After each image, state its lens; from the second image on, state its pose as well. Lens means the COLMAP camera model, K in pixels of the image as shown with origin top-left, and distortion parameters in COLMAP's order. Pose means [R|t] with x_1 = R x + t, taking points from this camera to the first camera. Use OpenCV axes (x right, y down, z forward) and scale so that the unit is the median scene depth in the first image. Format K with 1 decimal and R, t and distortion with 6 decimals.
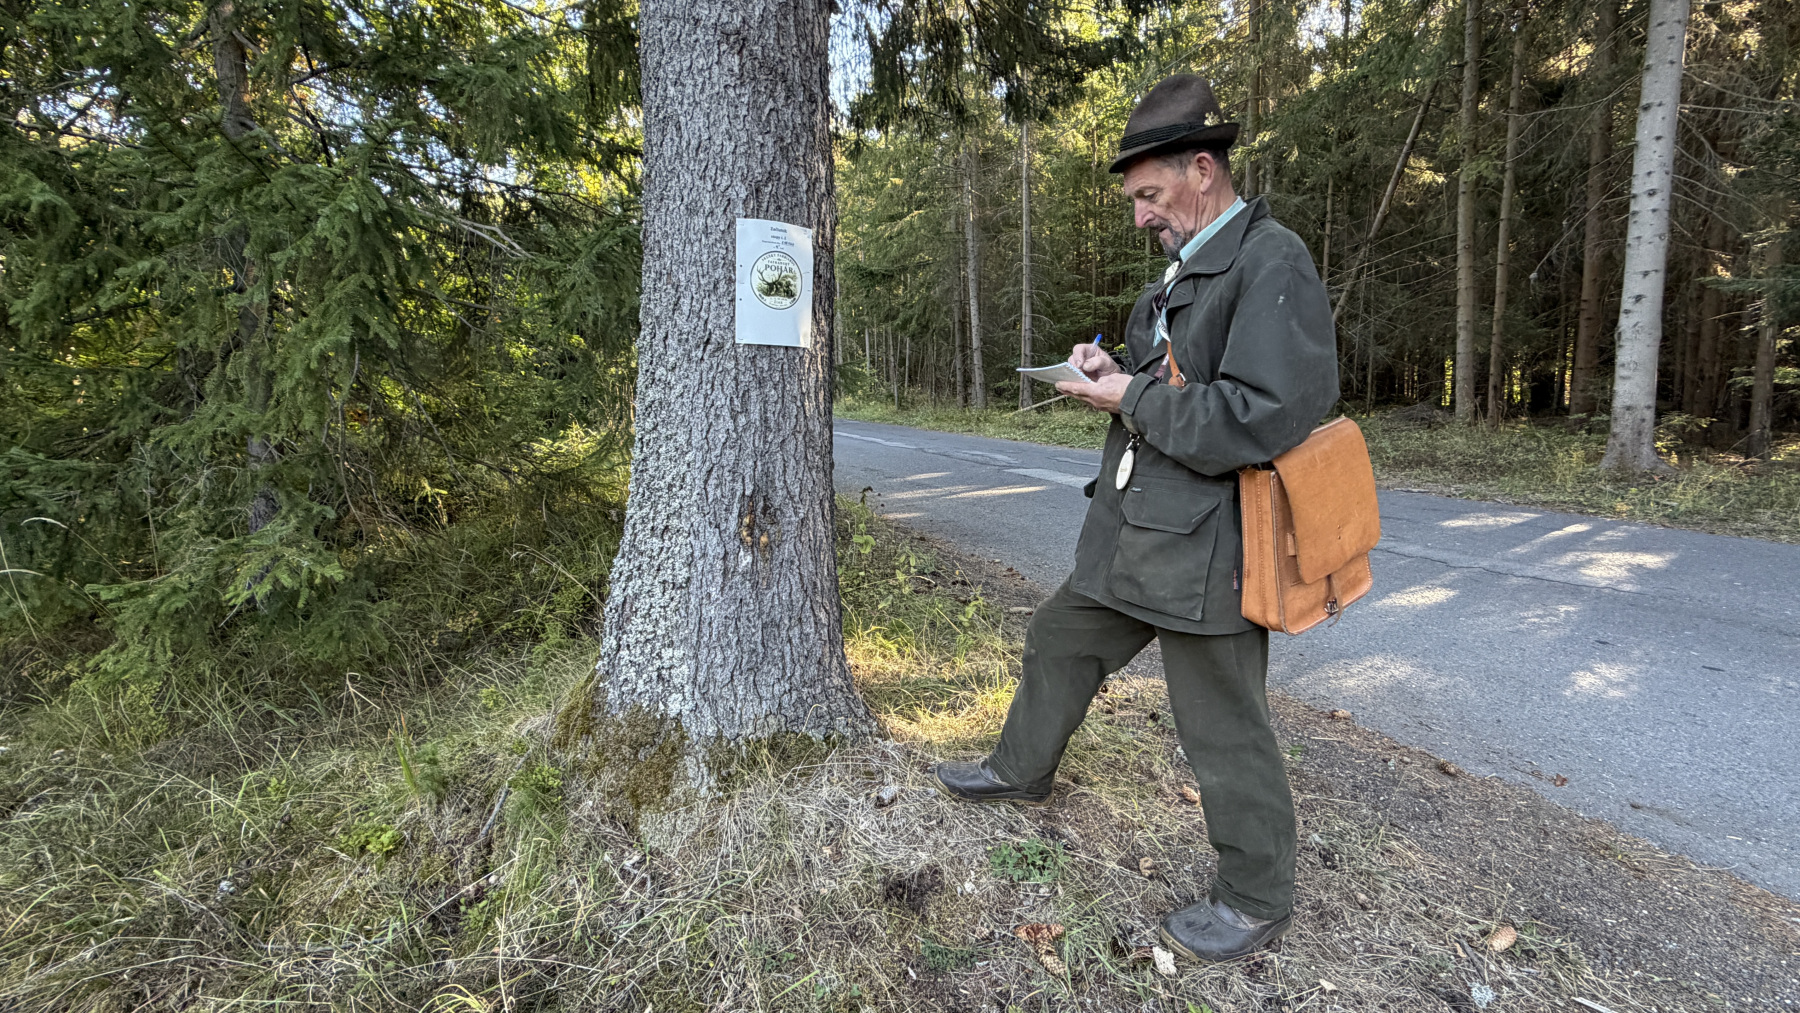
lens RADIAL K [[839.7, 0, 900.0], [0, 839.7, 506.5], [0, 0, 1]] dist [0.014179, -0.000387]
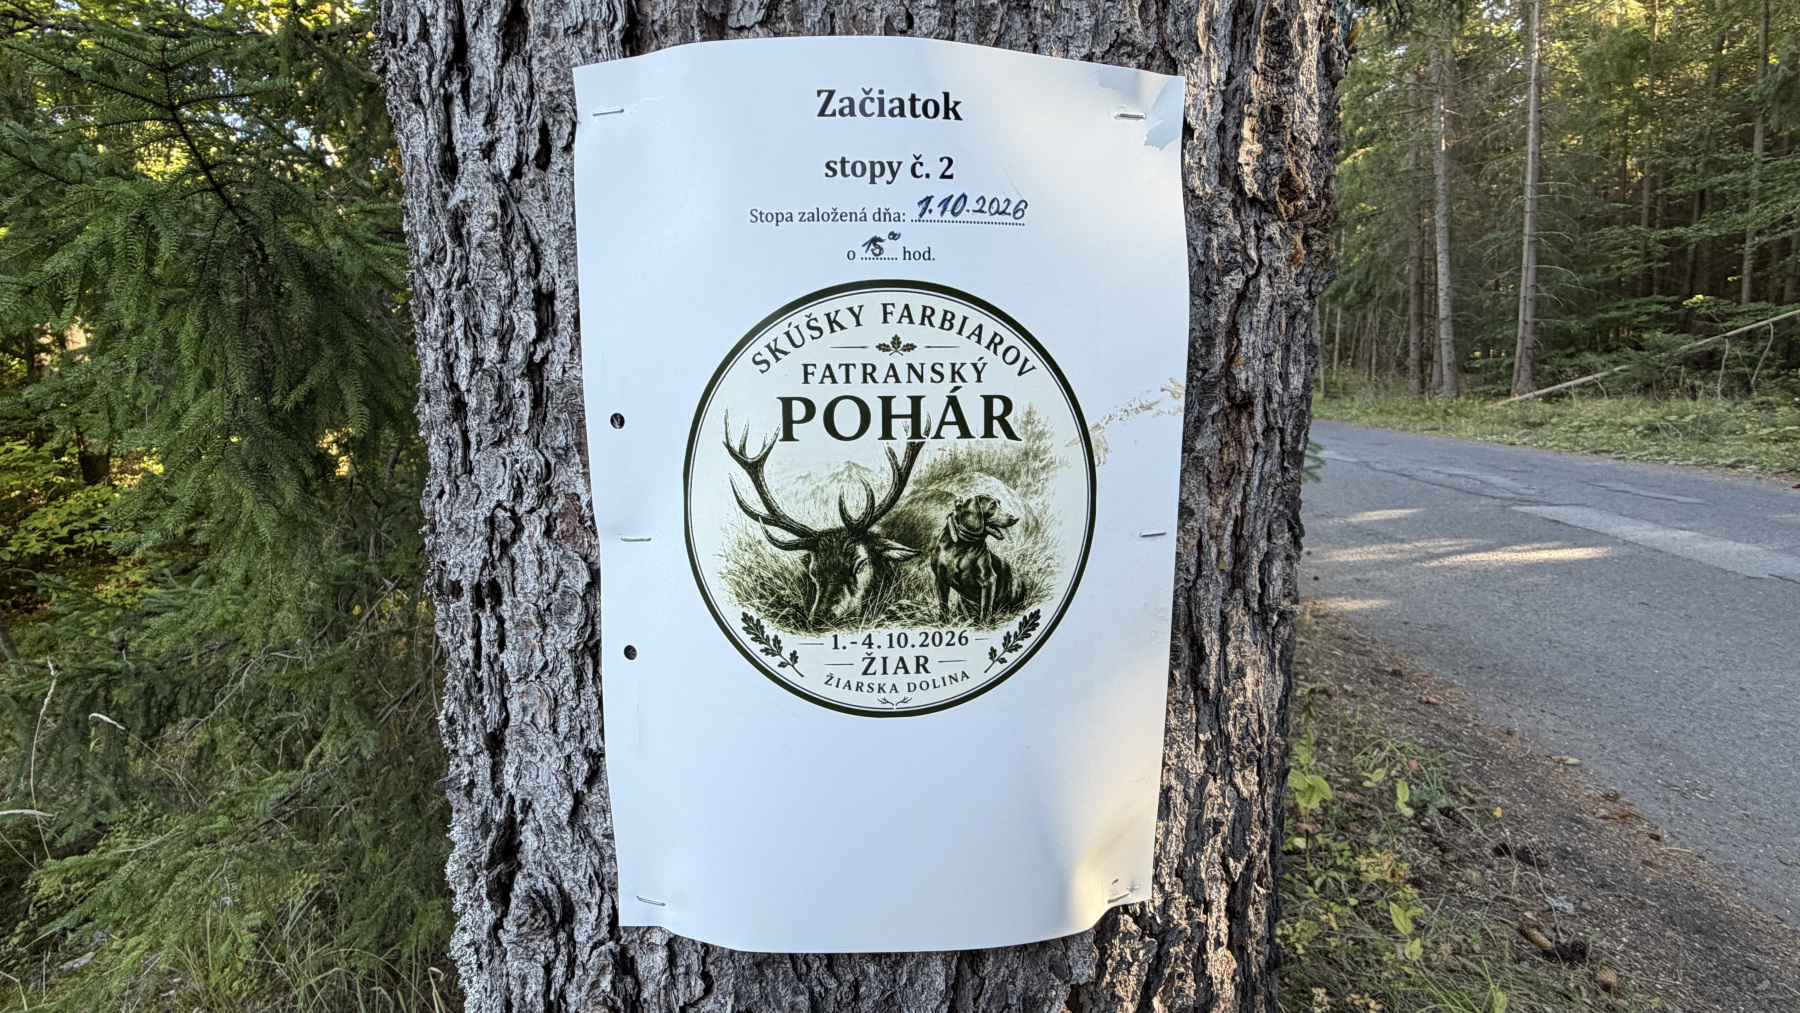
lens RADIAL K [[839.7, 0, 900.0], [0, 839.7, 506.5], [0, 0, 1]] dist [0.014179, -0.000387]
pose [[0.896345, 0.027233, -0.442521, -0.009706], [-0.017975, 0.999523, 0.025103, -0.030488], [0.442994, -0.014547, 0.896407, 0.099158]]
